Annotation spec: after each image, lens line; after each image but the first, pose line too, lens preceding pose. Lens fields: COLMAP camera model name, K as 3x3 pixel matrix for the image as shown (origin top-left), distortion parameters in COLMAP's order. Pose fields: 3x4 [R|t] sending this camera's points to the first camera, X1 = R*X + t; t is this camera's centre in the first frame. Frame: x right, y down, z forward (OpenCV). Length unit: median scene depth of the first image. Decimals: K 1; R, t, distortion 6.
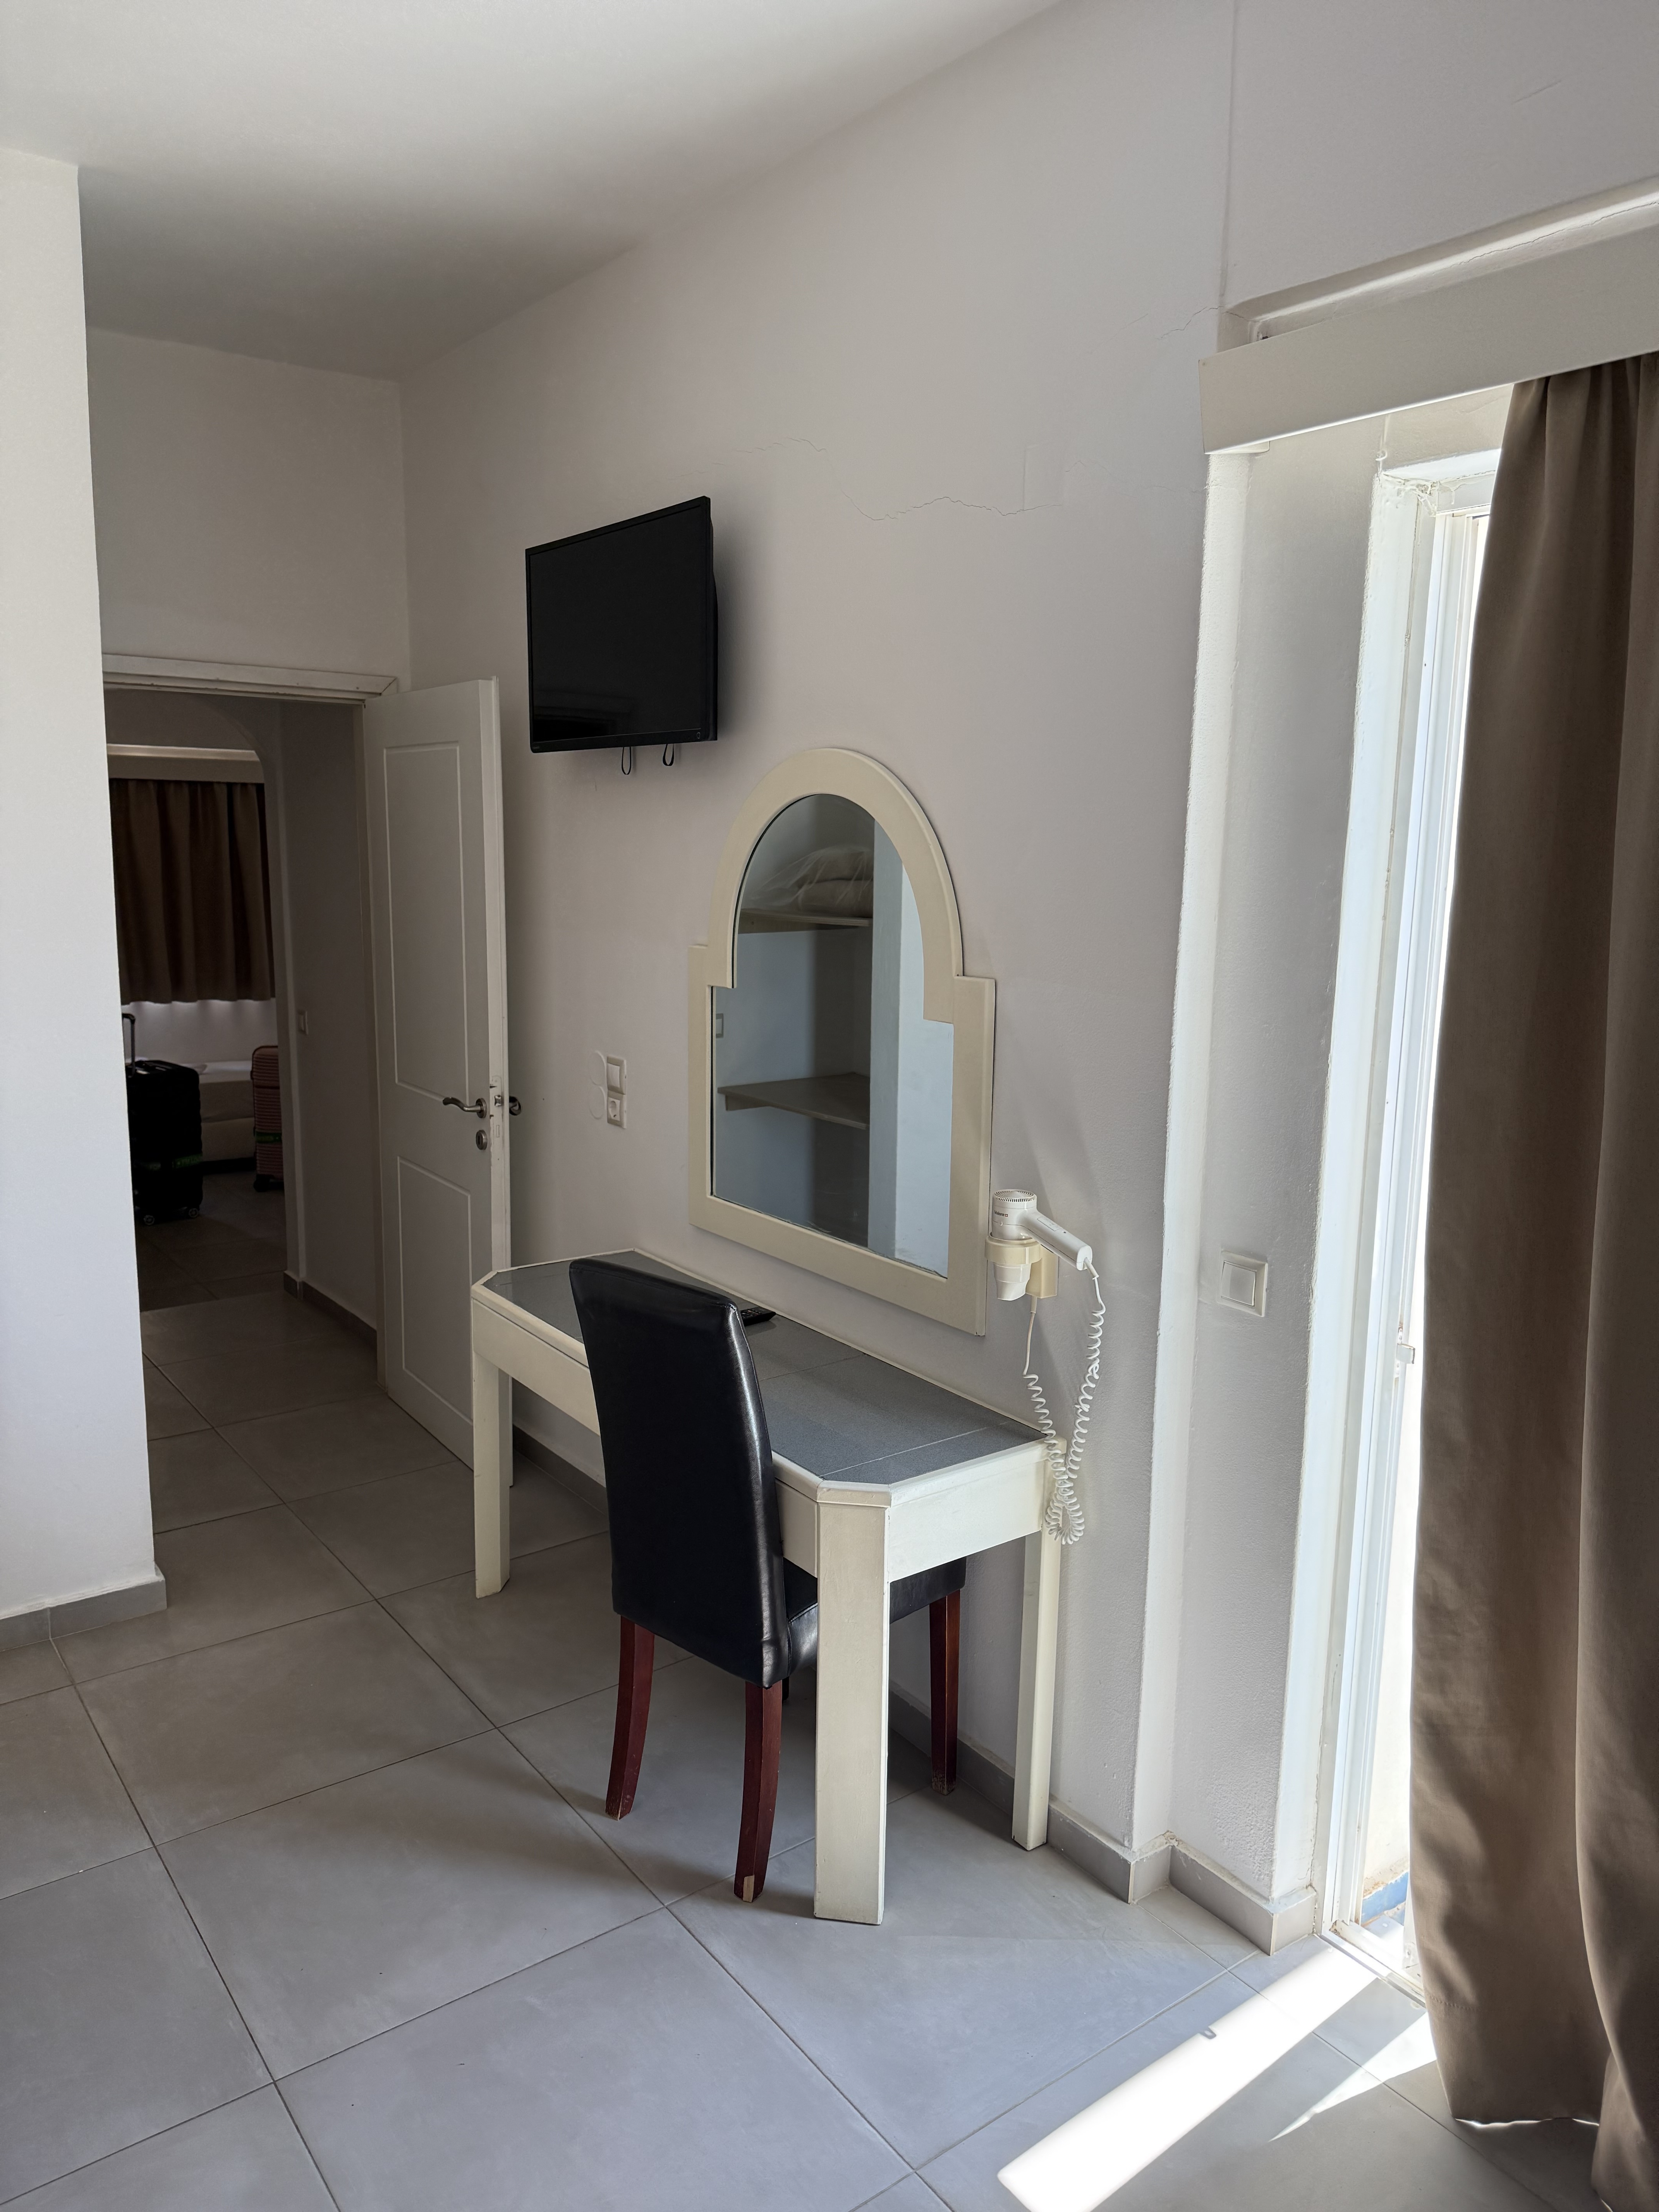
lens RADIAL K [[1572.7, 0, 836.7], [0, 1572.7, 1120.9], [0, 0, 1]] dist [0.050767, -0.007517]
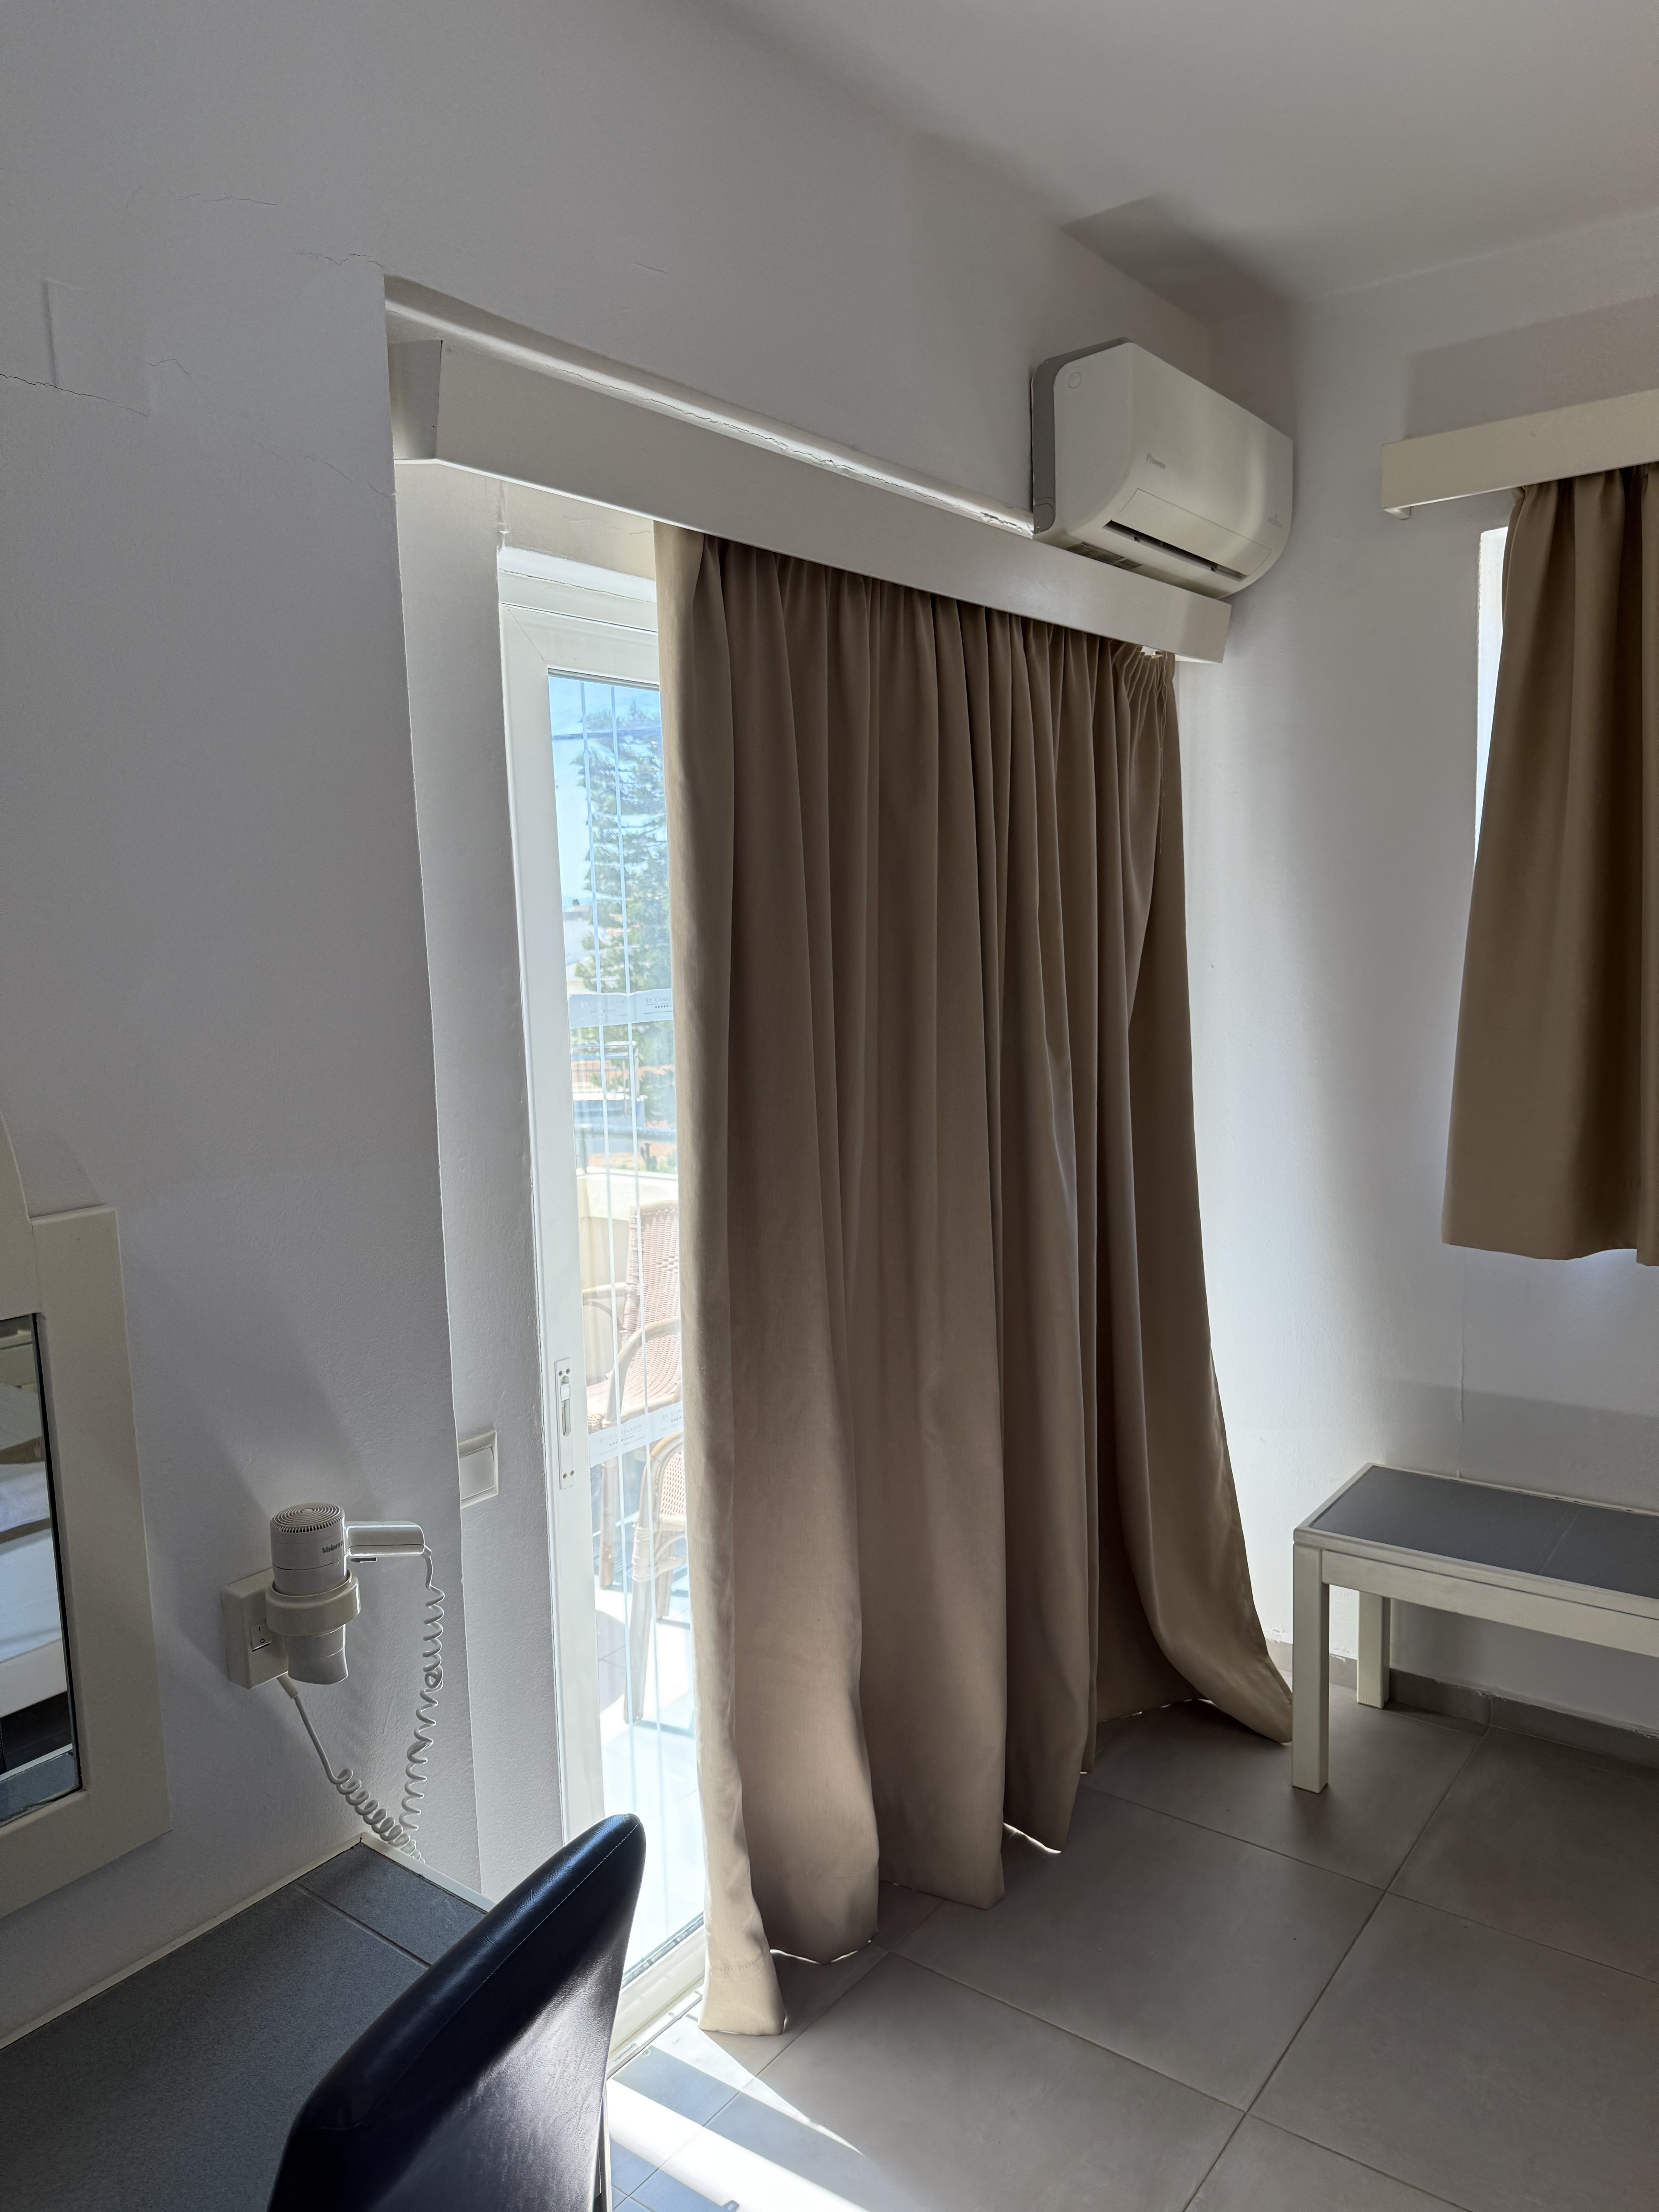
lens RADIAL K [[1572.7, 0, 836.7], [0, 1572.7, 1120.9], [0, 0, 1]] dist [0.050767, -0.007517]
pose [[-0.312318, -0.125477, 0.941654, -0.616228], [0.187573, 0.963579, 0.190611, -0.215557], [-0.931275, 0.236160, -0.277407, 1.116026]]
